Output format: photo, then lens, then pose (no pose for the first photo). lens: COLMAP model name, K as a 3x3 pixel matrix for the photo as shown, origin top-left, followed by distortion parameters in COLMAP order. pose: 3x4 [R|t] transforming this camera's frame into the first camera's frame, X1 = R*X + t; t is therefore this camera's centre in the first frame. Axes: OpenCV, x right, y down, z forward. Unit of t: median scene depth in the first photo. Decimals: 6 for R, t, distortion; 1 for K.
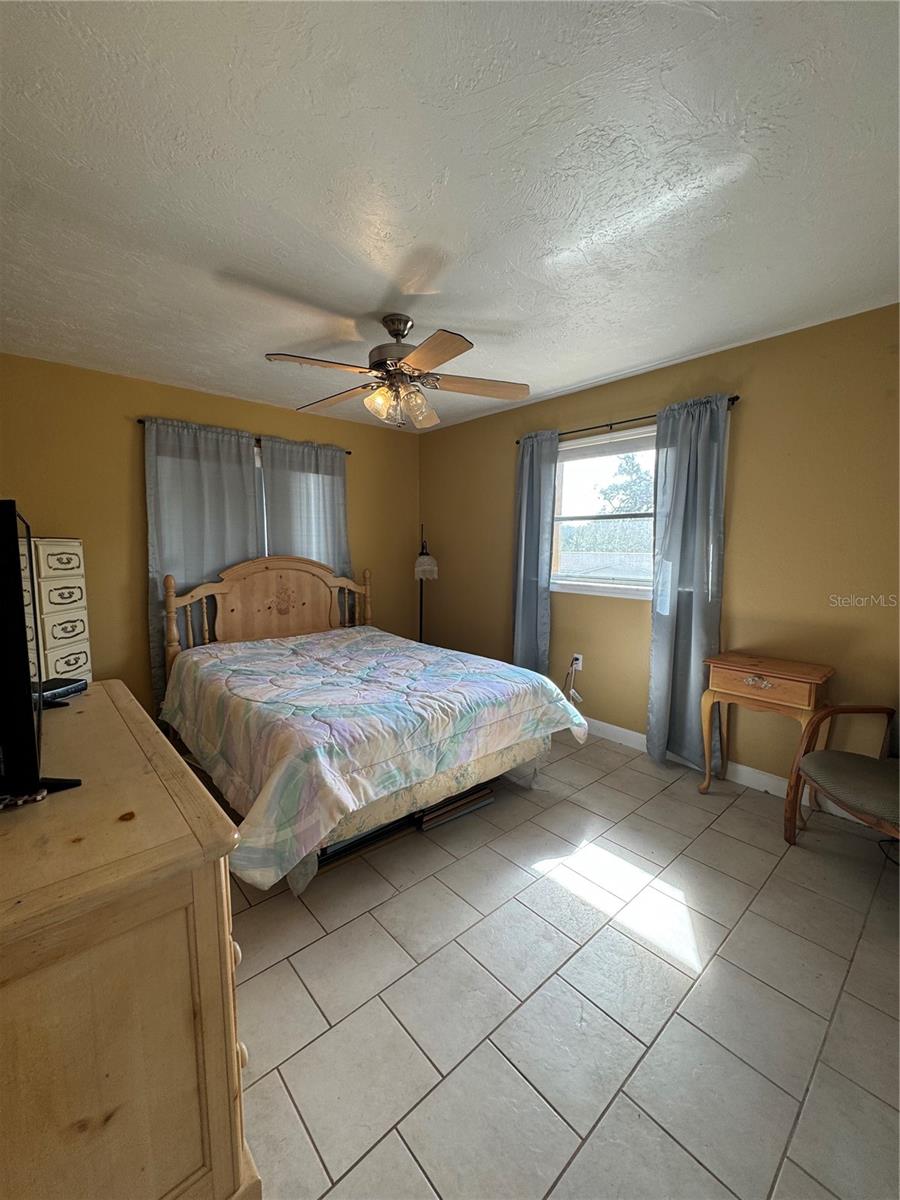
lens RADIAL K [[480.6, 0, 451.9], [0, 480.6, 598.1], [0, 0, 1]] dist [-0.001308, 0.000046]
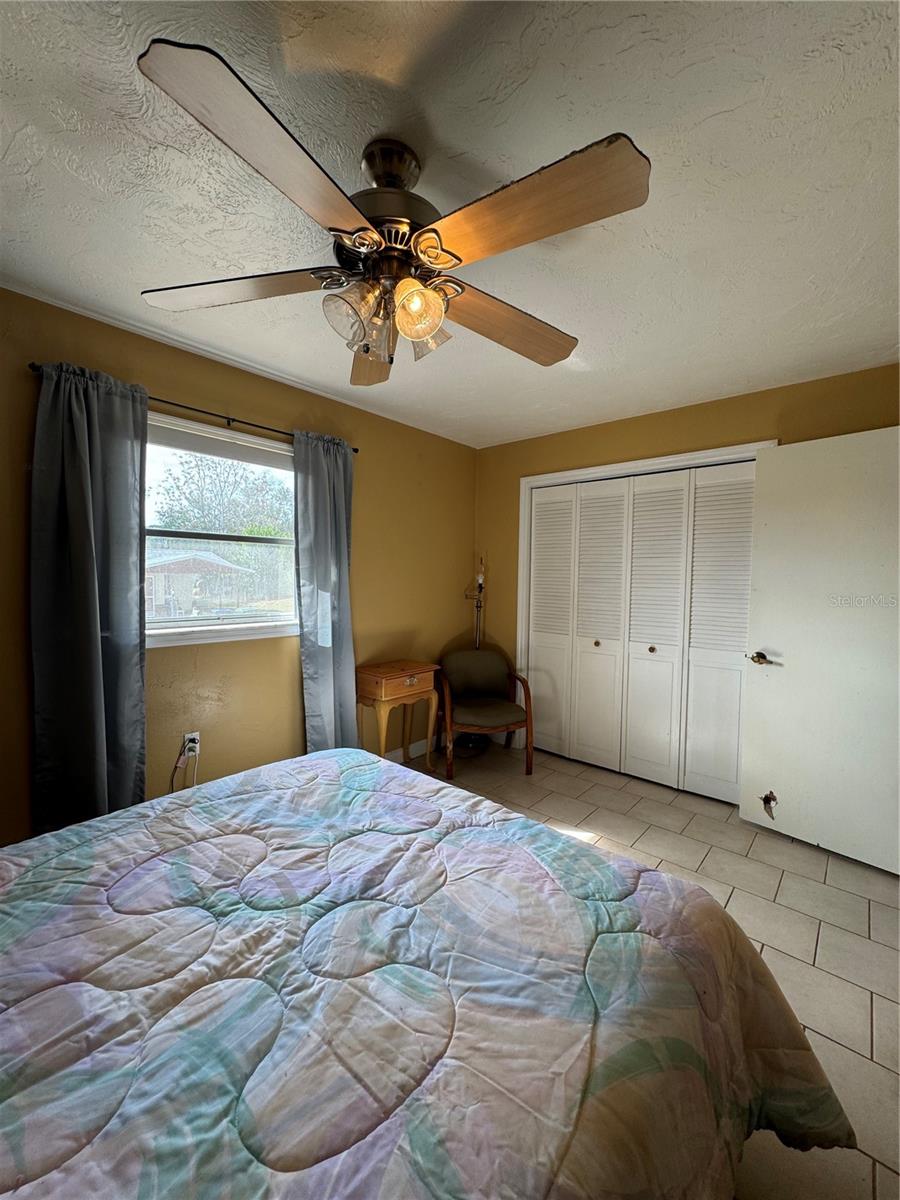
lens RADIAL K [[480.6, 0, 451.9], [0, 480.6, 598.1], [0, 0, 1]] dist [-0.001308, 0.000046]
pose [[-0.128418, -0.053444, 0.990279, -0.578263], [0.089008, 0.993896, 0.065182, -0.109468], [-0.987718, 0.096514, -0.122877, 0.897236]]
